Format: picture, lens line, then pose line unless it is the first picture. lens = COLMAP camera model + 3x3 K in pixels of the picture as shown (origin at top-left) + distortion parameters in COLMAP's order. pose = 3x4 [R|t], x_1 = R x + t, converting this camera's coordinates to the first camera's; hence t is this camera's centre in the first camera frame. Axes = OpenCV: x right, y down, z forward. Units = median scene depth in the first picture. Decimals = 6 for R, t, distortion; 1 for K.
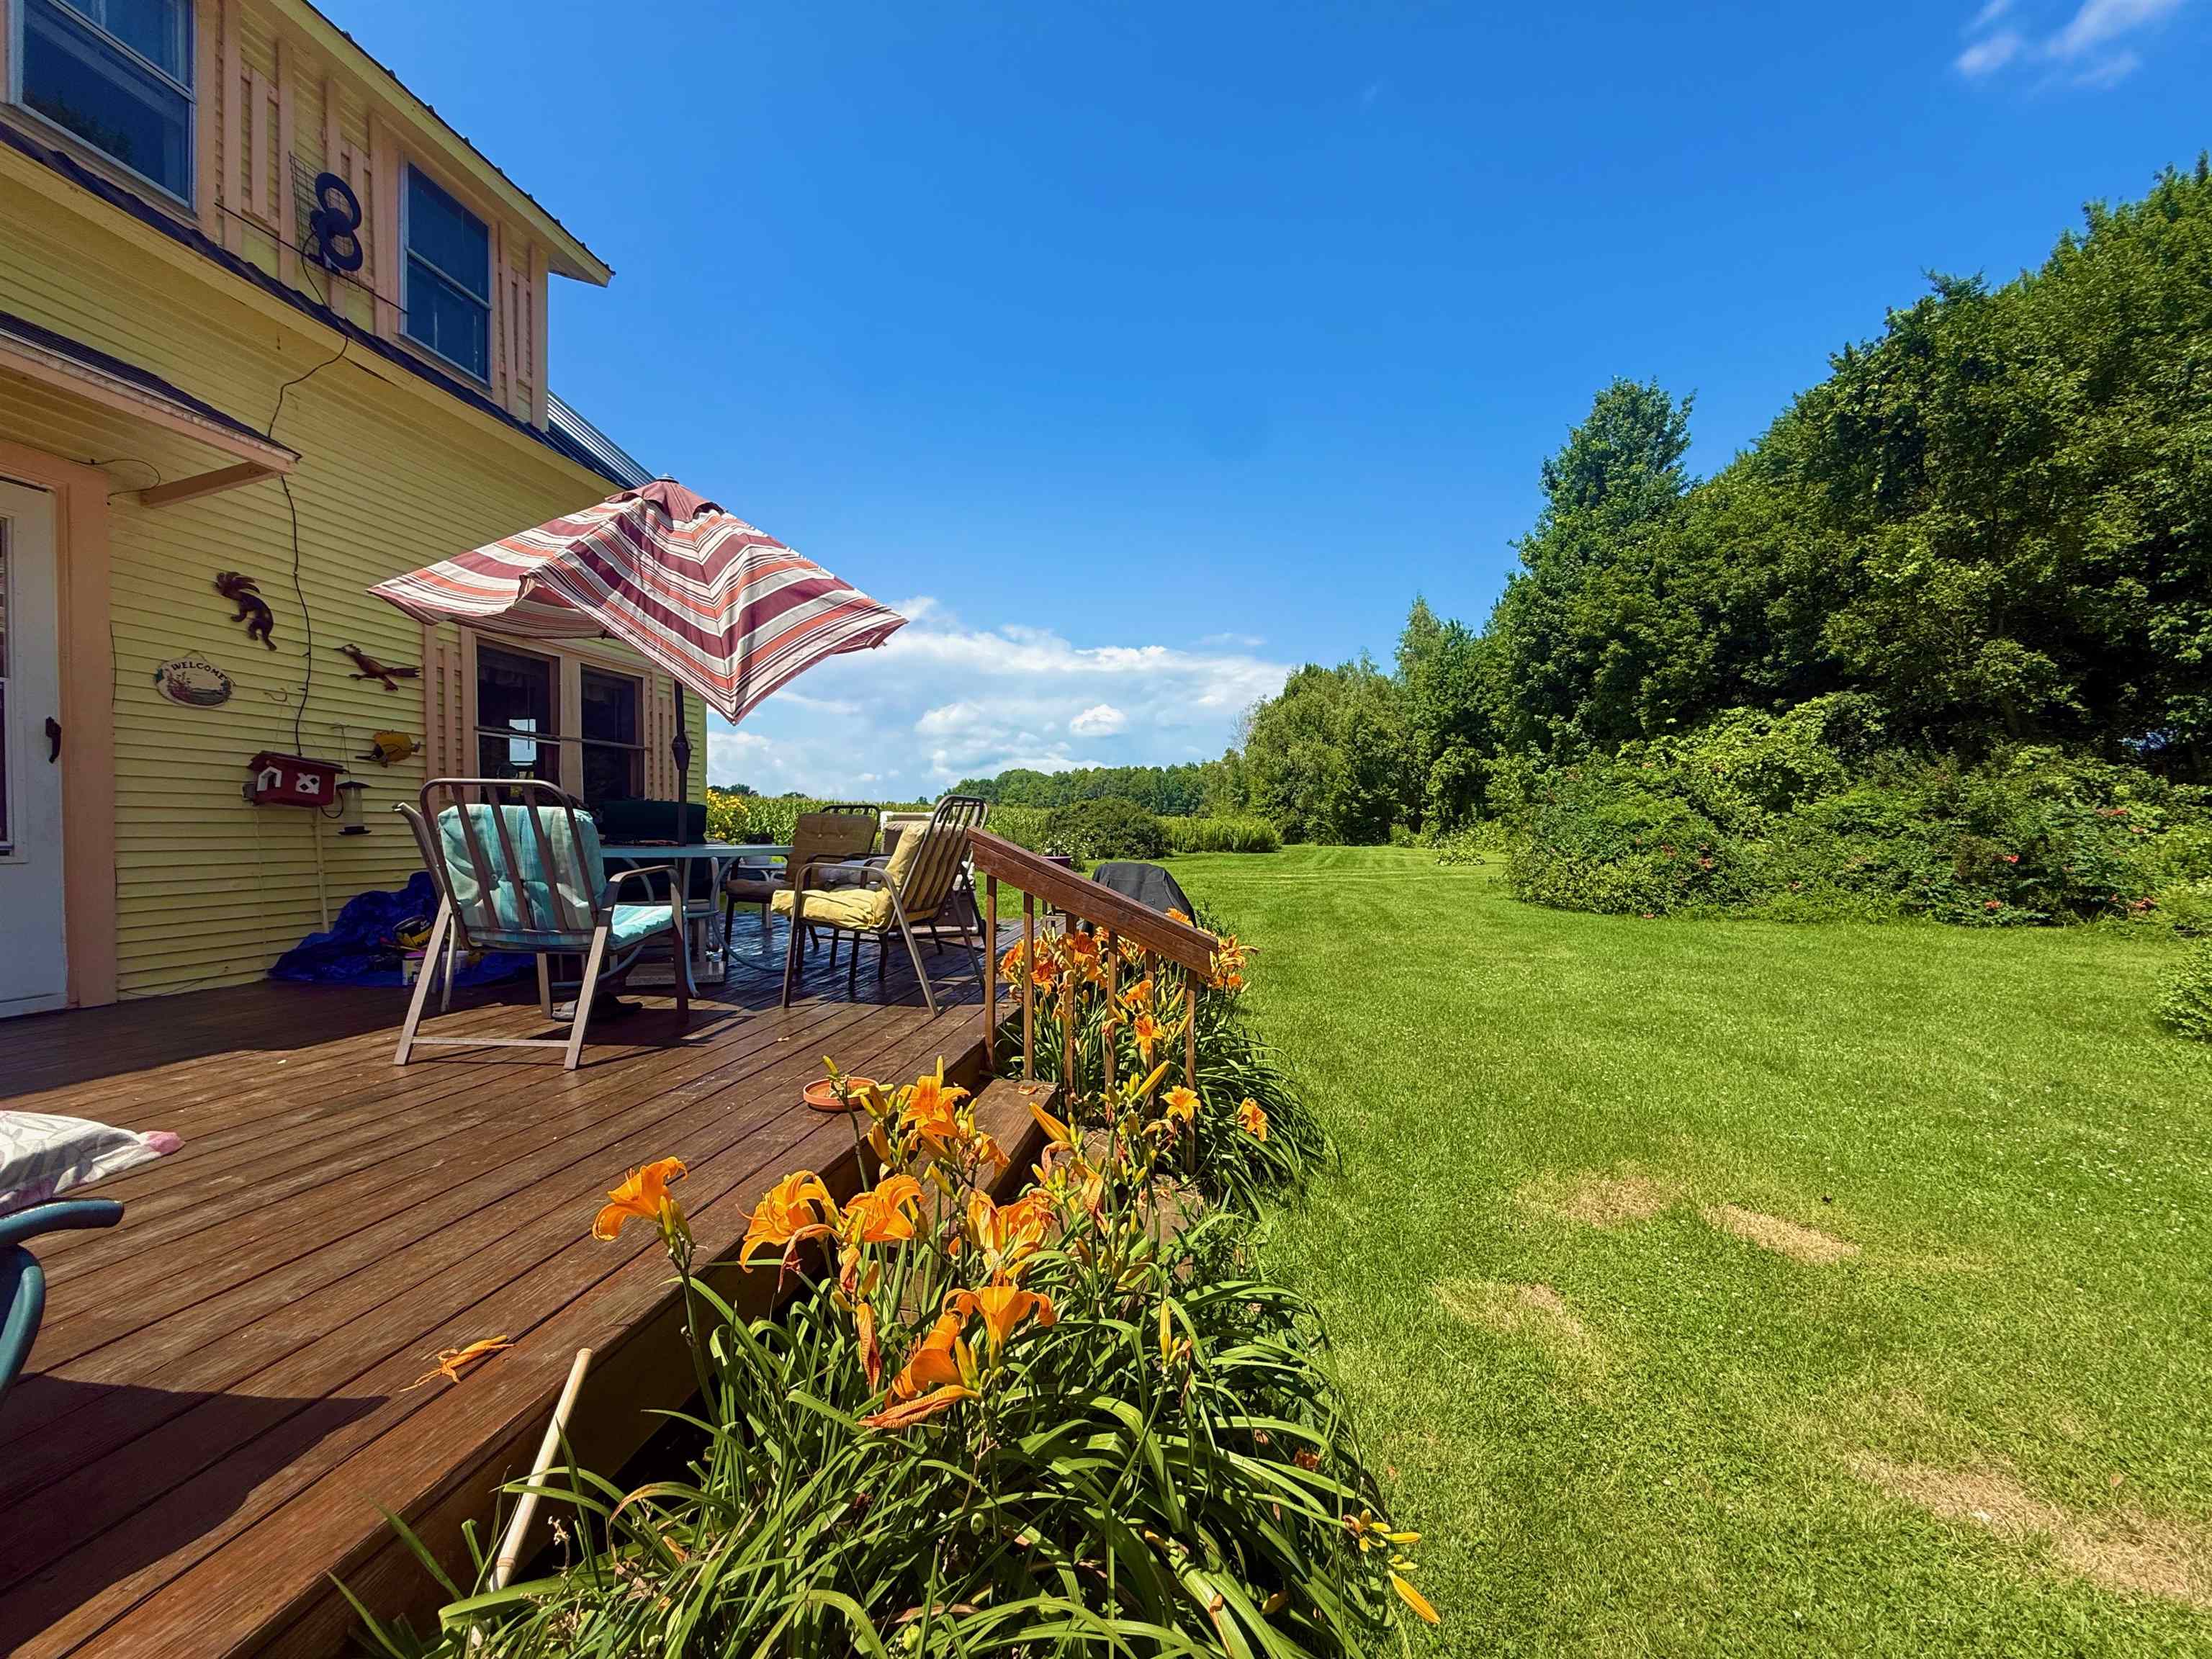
lens RADIAL K [[882.8, 0, 1106.0], [0, 882.8, 829.5], [0, 0, 1]] dist [-0.001147, -0.000272]
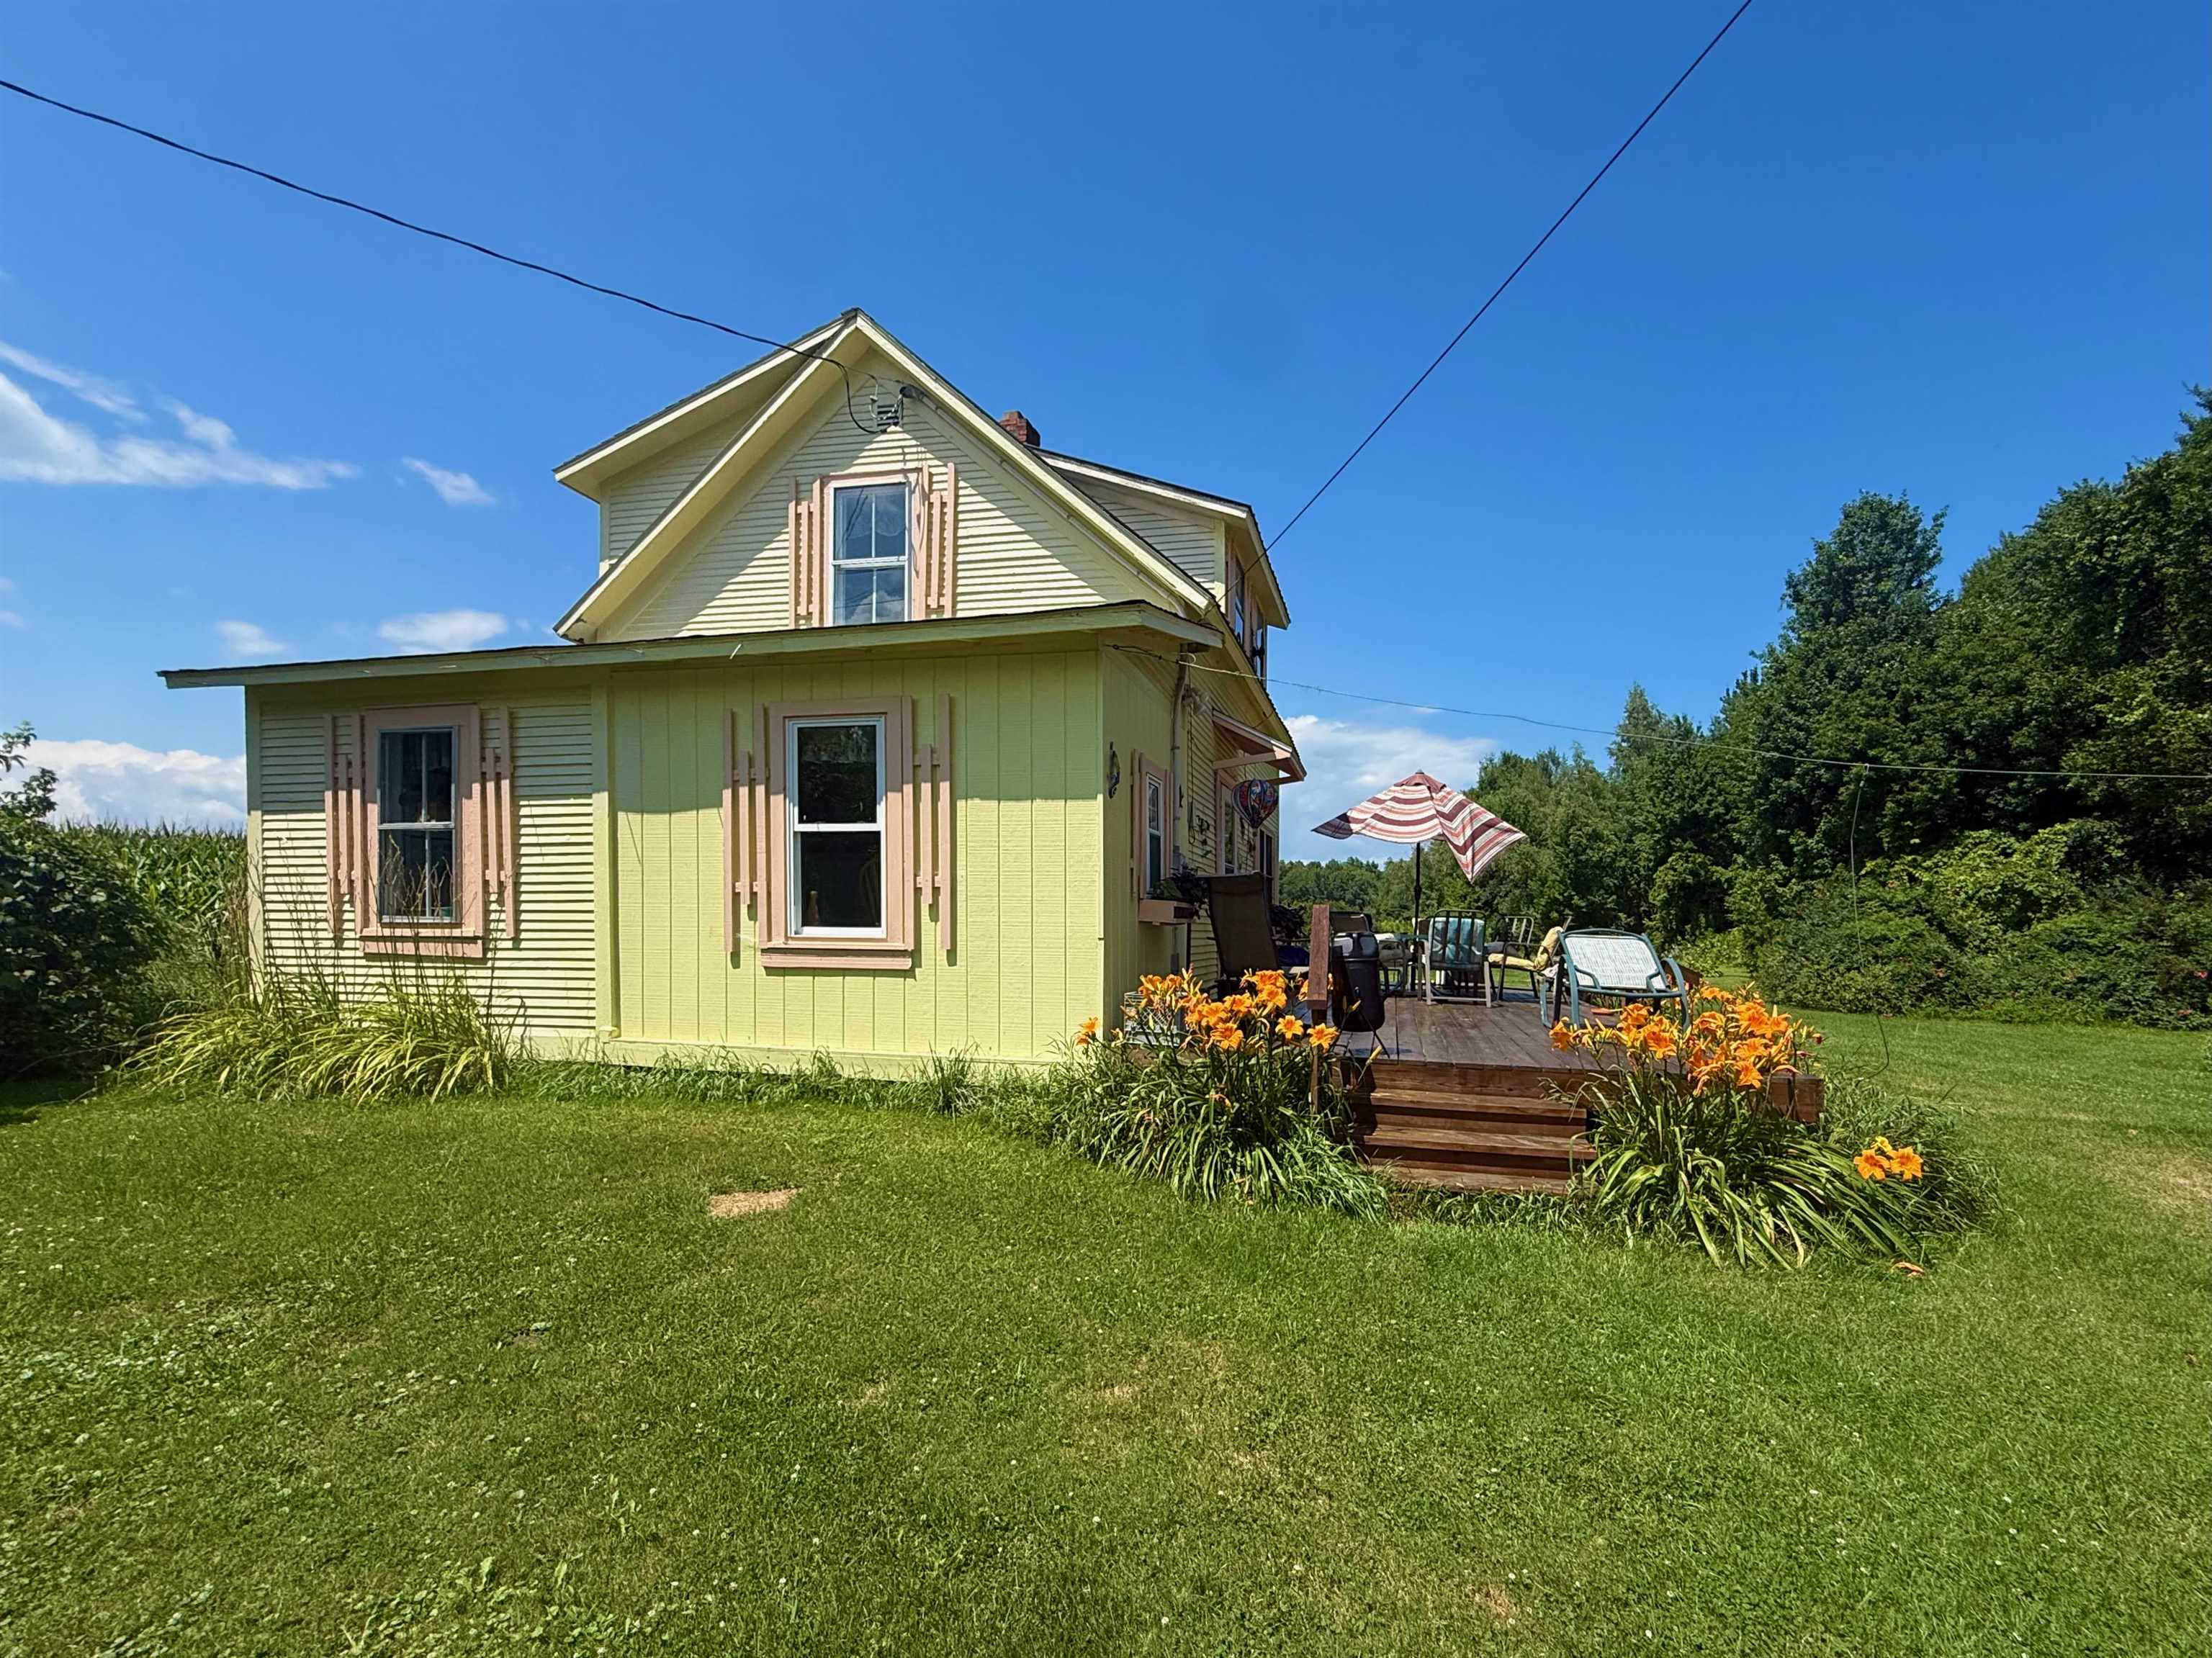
lens RADIAL K [[1021.4, 0, 1172.7], [0, 1021.4, 905.5], [0, 0, 1]] dist [-0.002035, -0.001413]
pose [[0.997274, 0.022278, -0.070343, -0.167651], [-0.024068, 0.999405, -0.024694, 0.004292], [0.069751, 0.026320, 0.997217, -0.292388]]
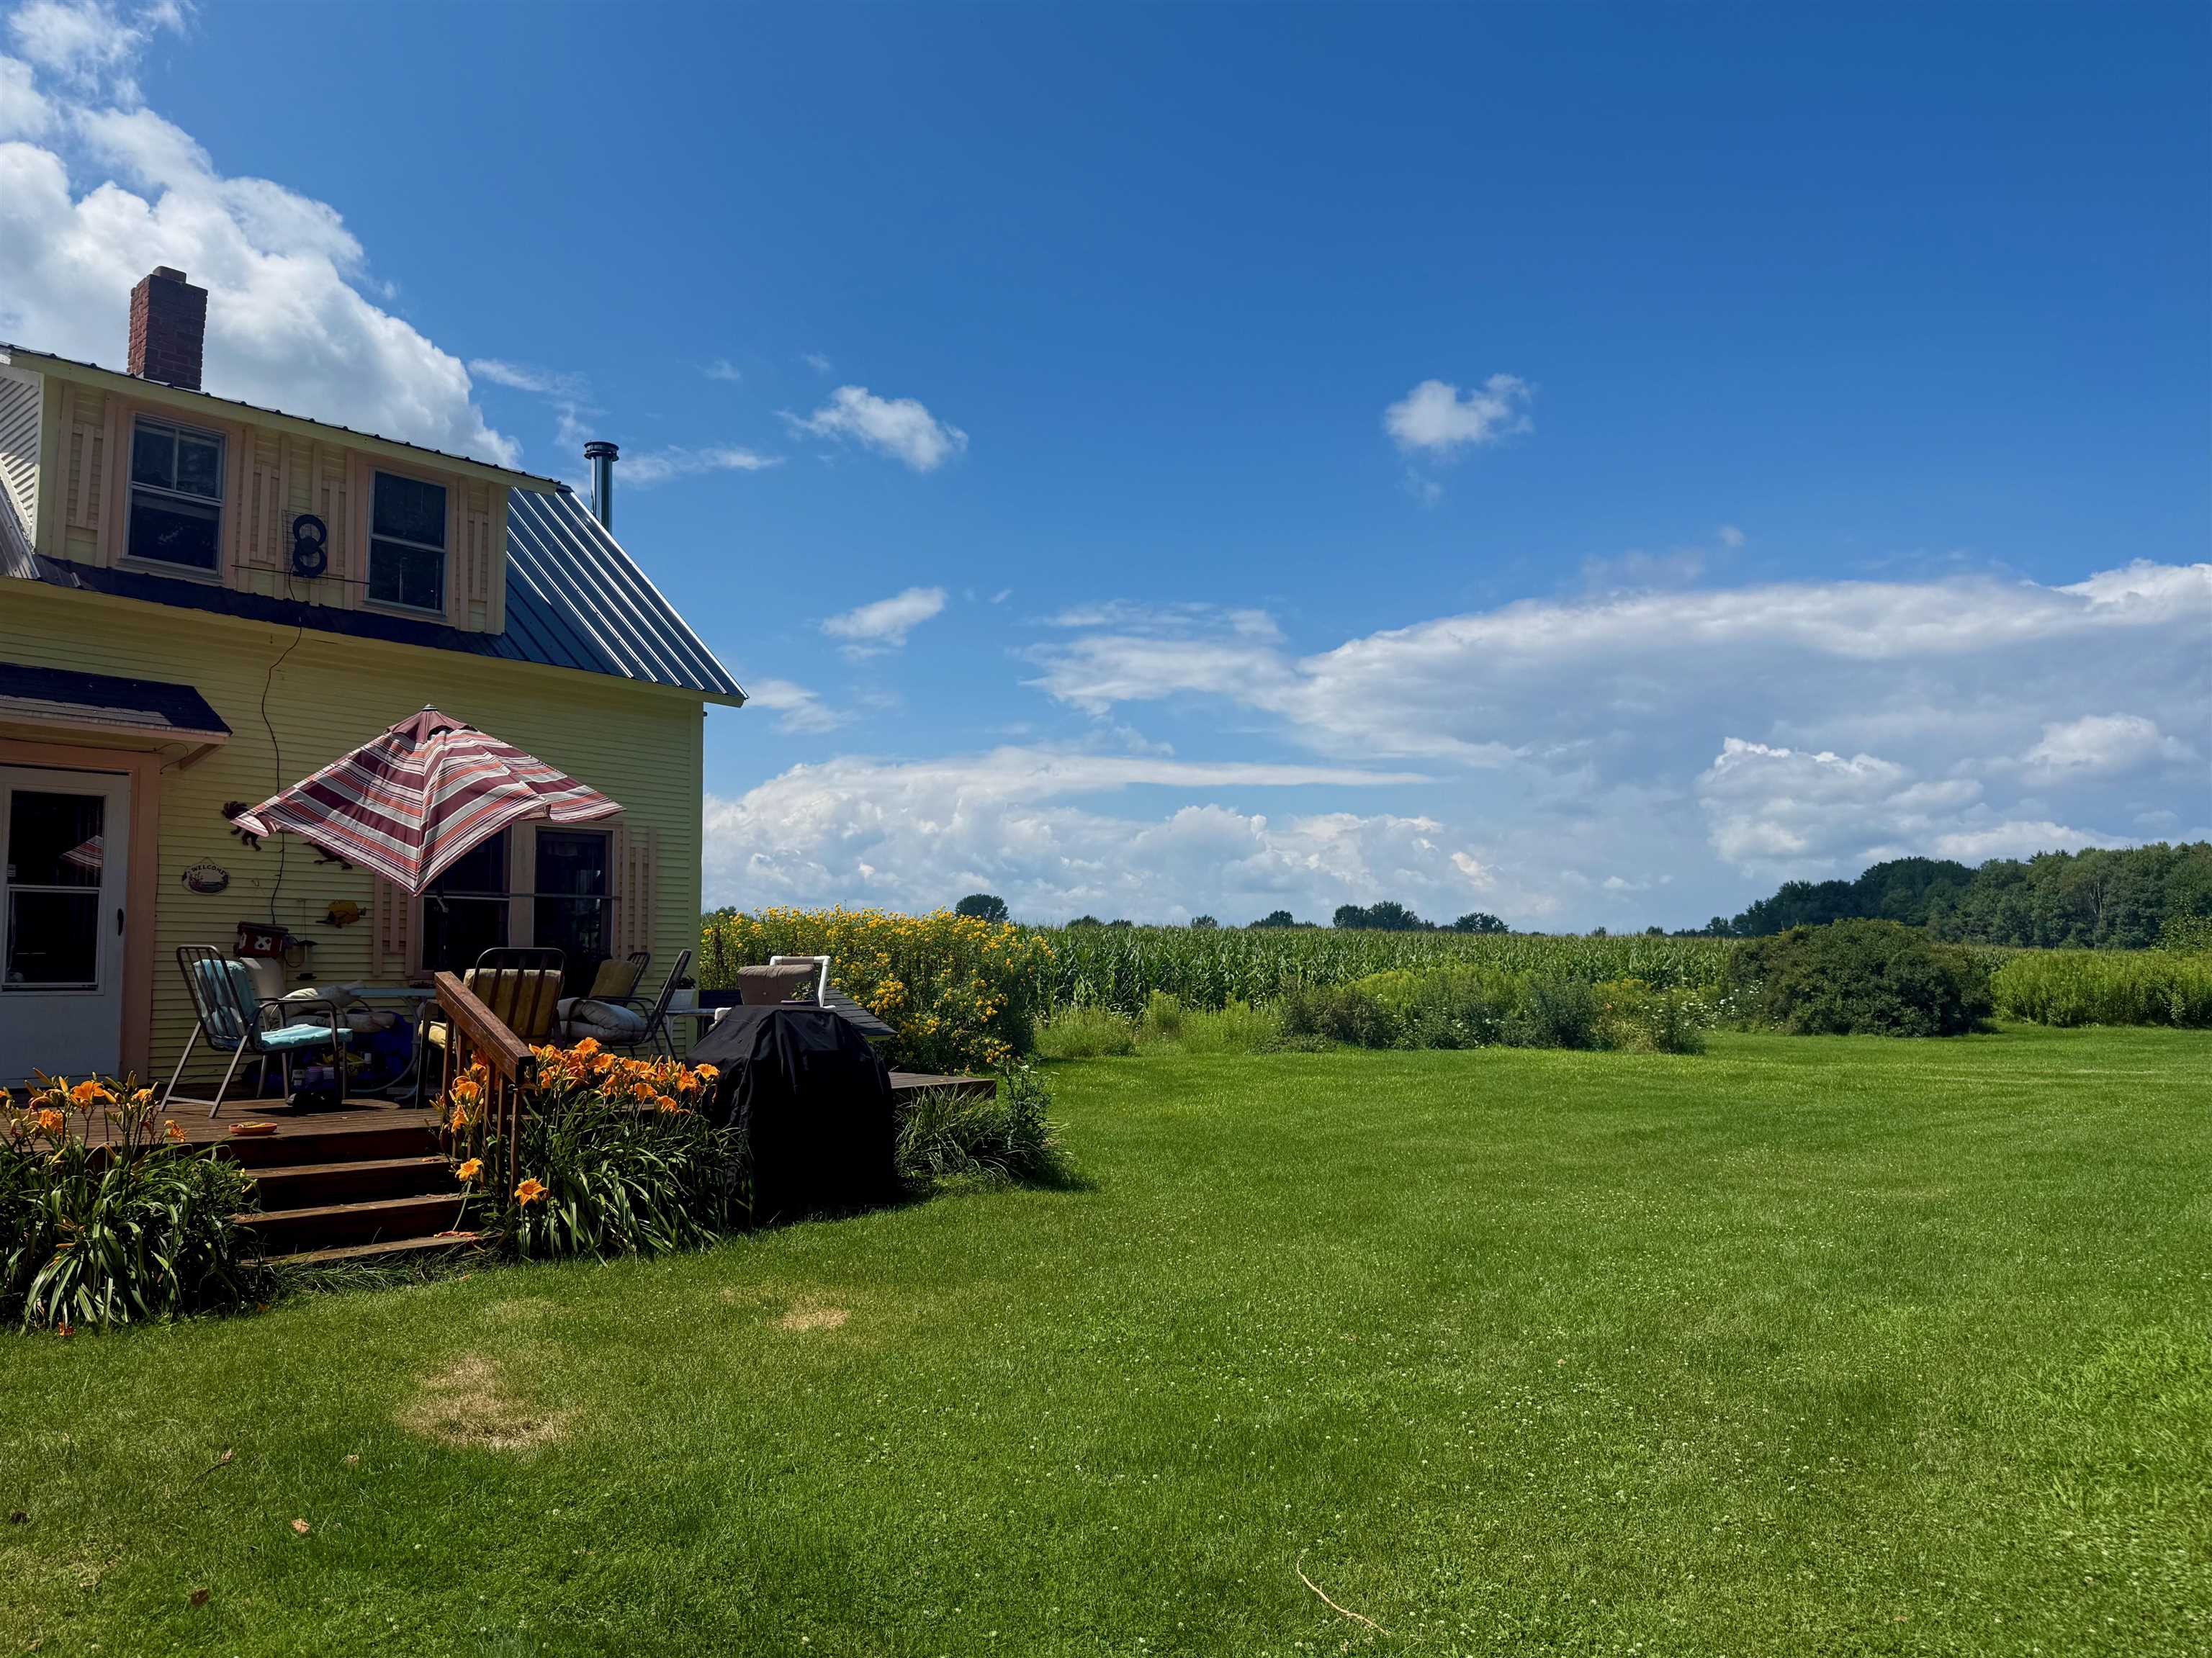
lens RADIAL K [[1593.1, 0, 1106.0], [0, 1593.1, 829.0], [0, 0, 1]] dist [0.004951, 0.001862]
pose [[0.838655, -0.050524, -0.542314, 0.291755], [-0.000496, 0.995617, -0.093522, 0.000869], [0.544663, 0.078702, 0.834954, -0.075855]]
